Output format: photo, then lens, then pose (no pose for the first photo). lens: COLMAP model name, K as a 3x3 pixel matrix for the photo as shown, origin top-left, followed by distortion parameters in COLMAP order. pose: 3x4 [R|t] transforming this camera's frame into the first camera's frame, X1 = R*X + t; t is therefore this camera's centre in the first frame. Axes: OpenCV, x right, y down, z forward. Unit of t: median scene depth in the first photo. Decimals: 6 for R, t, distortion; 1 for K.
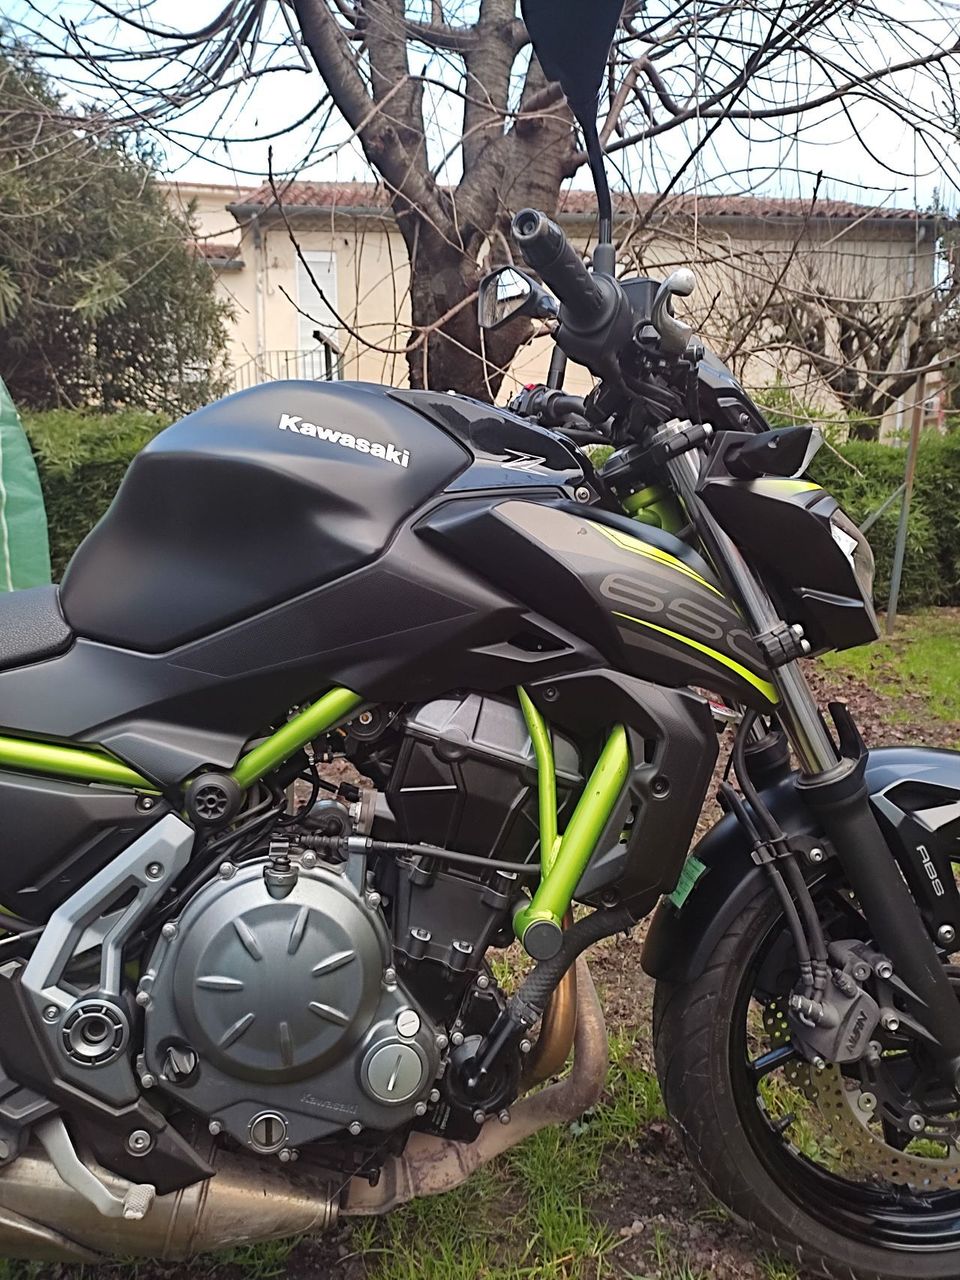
lens RADIAL K [[965.4, 0, 482.6], [0, 965.4, 643.7], [0, 0, 1]] dist [0.056819, -0.021514]
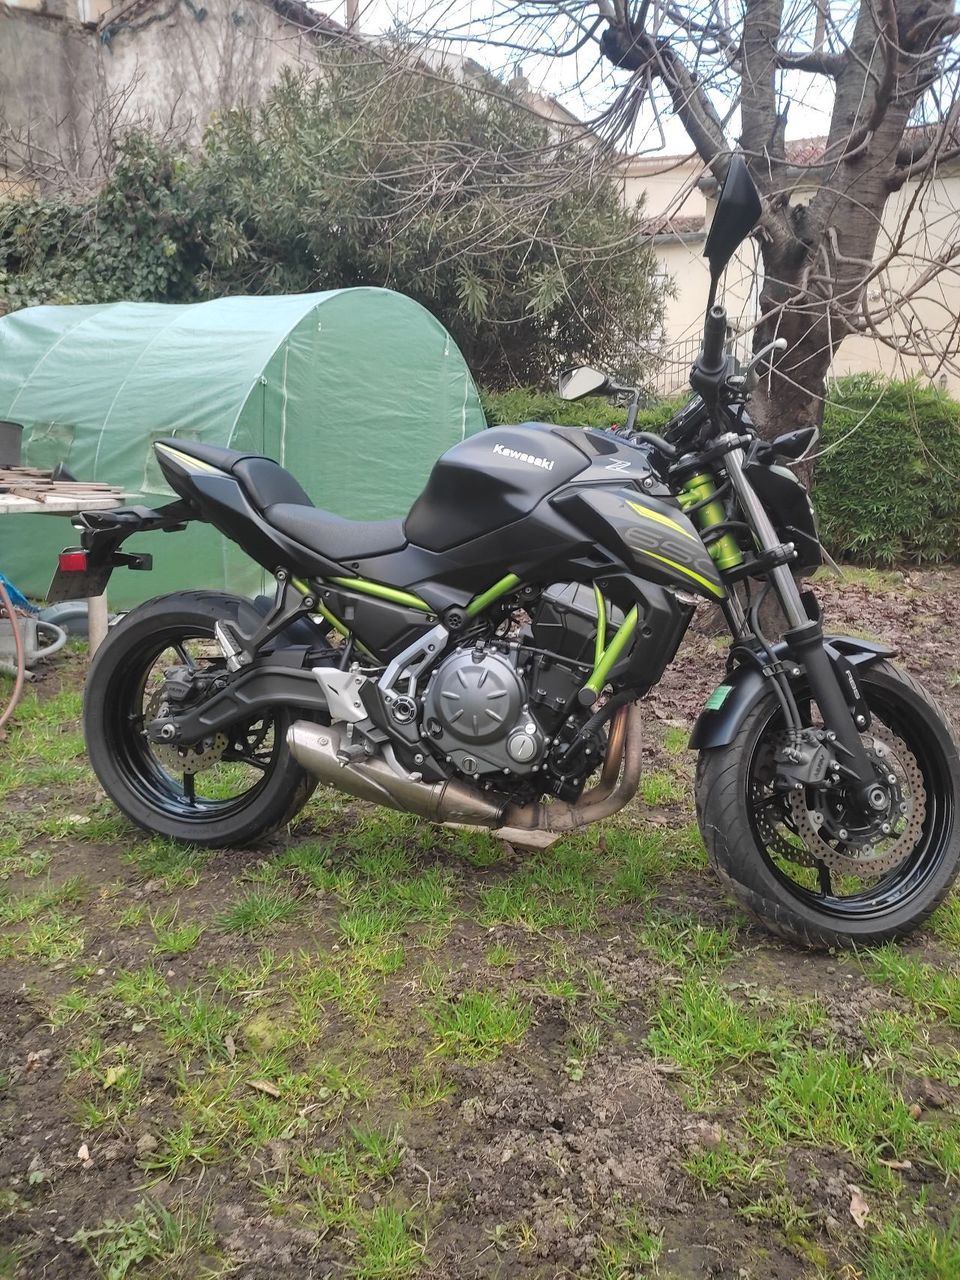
lens RADIAL K [[965.4, 0, 478.4], [0, 965.4, 639.3], [0, 0, 1]] dist [0.056819, -0.021514]
pose [[0.912396, 0.096459, -0.397780, 0.661859], [-0.059516, 0.992771, 0.104228, -0.029750], [0.404958, -0.071423, 0.911541, -1.016315]]
